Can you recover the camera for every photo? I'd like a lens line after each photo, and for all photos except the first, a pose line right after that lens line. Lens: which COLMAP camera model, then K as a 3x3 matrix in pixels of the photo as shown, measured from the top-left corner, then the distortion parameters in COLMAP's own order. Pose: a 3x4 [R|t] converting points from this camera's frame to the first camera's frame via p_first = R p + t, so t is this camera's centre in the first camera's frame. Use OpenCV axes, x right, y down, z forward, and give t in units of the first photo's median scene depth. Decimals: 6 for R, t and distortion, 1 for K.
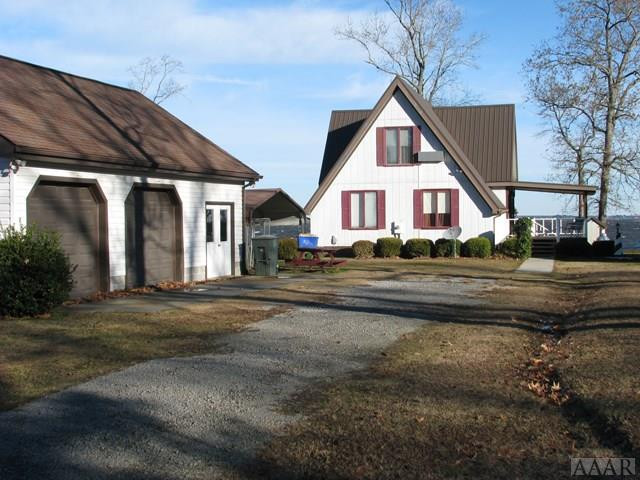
lens RADIAL K [[680.4, 0, 320.0], [0, 680.4, 240.0], [0, 0, 1]] dist [-0.174138, 0.224772]
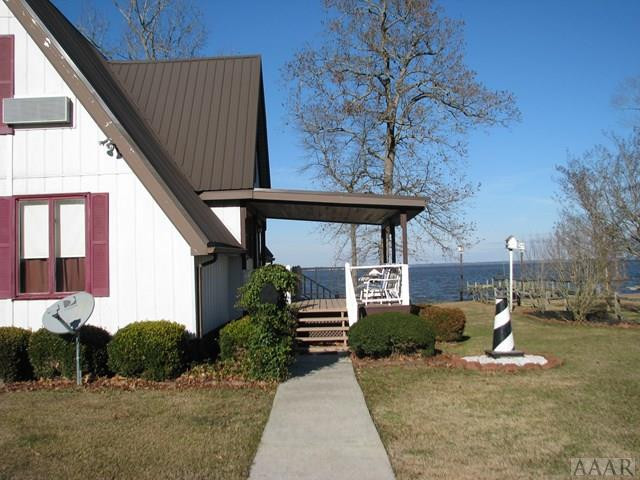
lens RADIAL K [[680.4, 0, 320.0], [0, 680.4, 240.0], [0, 0, 1]] dist [-0.174138, 0.224772]
pose [[0.942261, -0.008588, 0.334768, 0.168975], [0.036651, 0.996311, -0.077601, -0.012255], [-0.332867, 0.085390, 0.939100, 0.533887]]
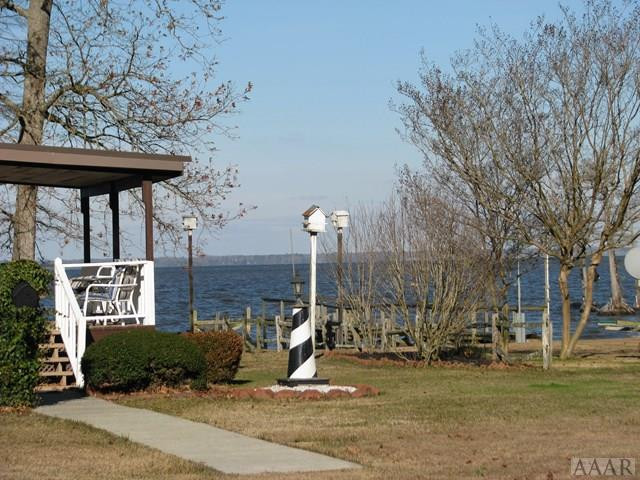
lens RADIAL K [[680.4, 0, 320.0], [0, 680.4, 240.0], [0, 0, 1]] dist [-0.174138, 0.224772]
pose [[0.808844, 0.002353, 0.588018, 0.272824], [0.041349, 0.997289, -0.060869, -0.018033], [-0.586567, 0.073548, 0.806554, 0.680244]]
